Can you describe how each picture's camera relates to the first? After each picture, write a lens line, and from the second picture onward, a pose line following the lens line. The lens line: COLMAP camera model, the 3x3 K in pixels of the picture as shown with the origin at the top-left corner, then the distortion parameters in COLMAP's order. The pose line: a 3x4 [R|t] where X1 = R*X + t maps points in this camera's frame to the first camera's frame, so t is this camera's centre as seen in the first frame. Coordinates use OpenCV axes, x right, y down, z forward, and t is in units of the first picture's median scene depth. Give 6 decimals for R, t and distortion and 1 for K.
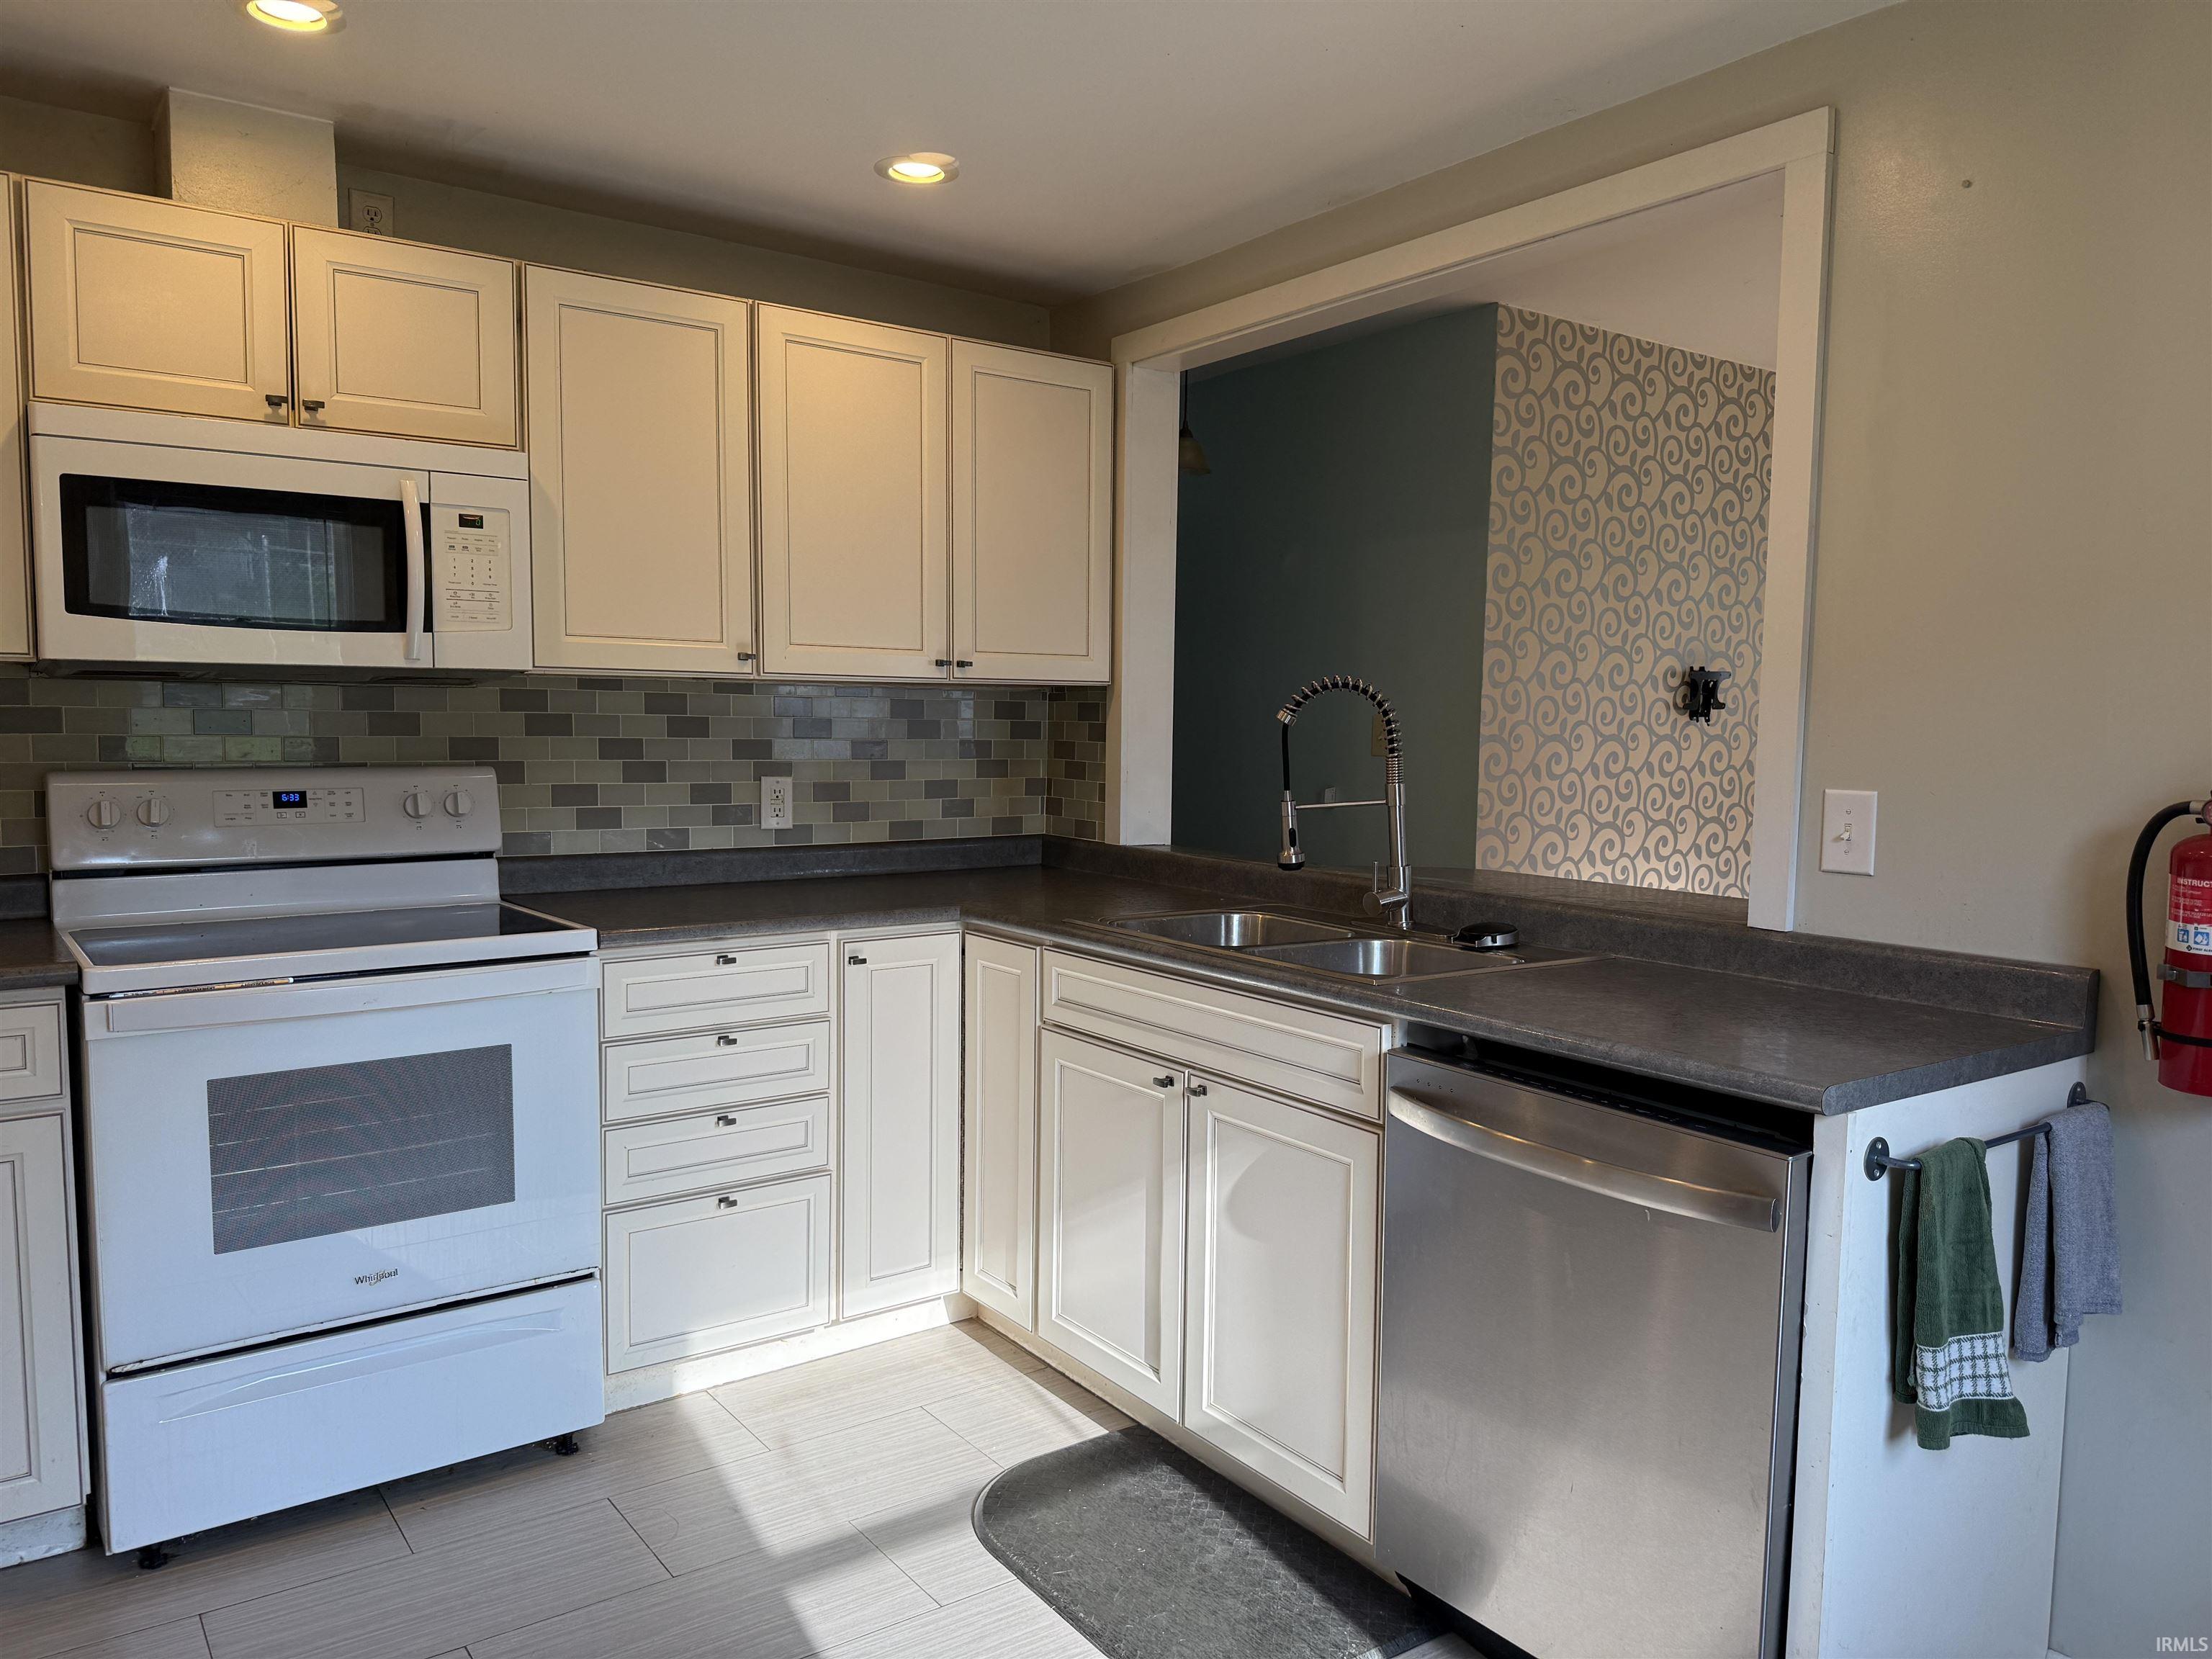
lens RADIAL K [[1553.7, 0, 1173.5], [0, 1553.7, 832.0], [0, 0, 1]] dist [0.038966, -0.055904]
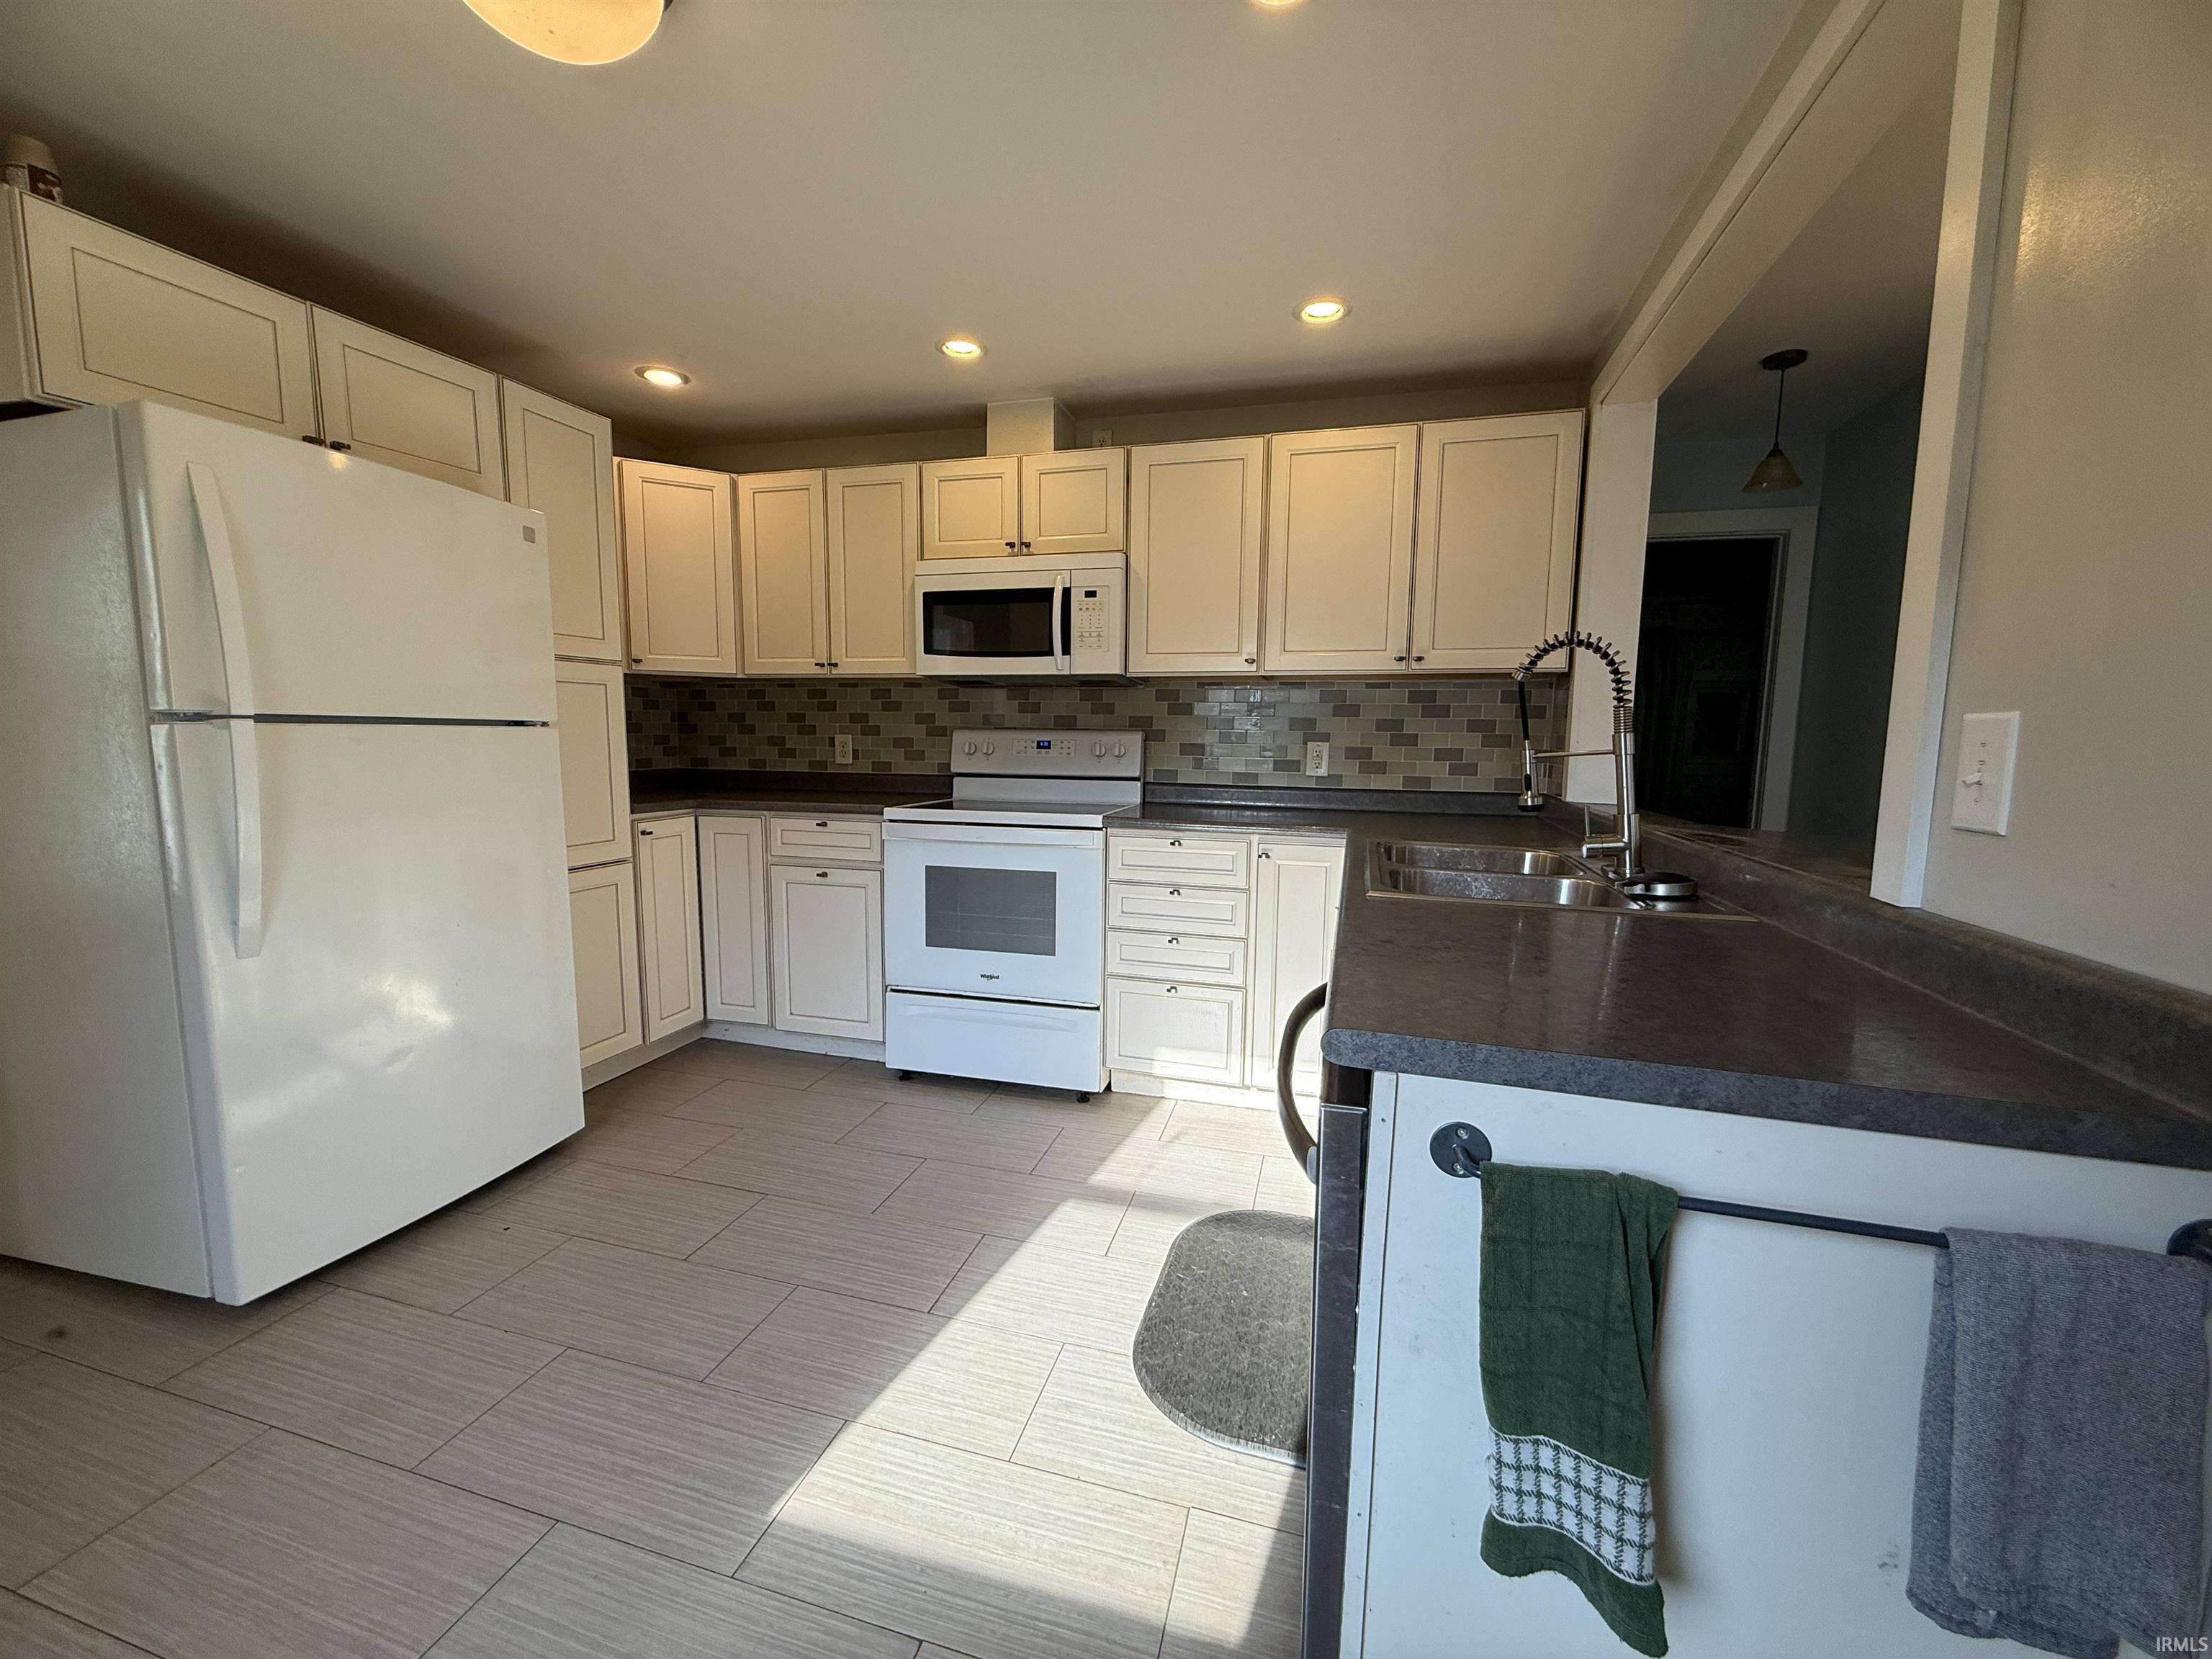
lens RADIAL K [[898.9, 0, 1089.8], [0, 898.9, 824.8], [0, 0, 1]] dist [-0.001108, 0.000029]
pose [[0.597267, 0.076287, -0.798406, 0.414691], [-0.064931, 0.996798, 0.046670, 0.024556], [0.799410, 0.023967, 0.600308, 0.354814]]
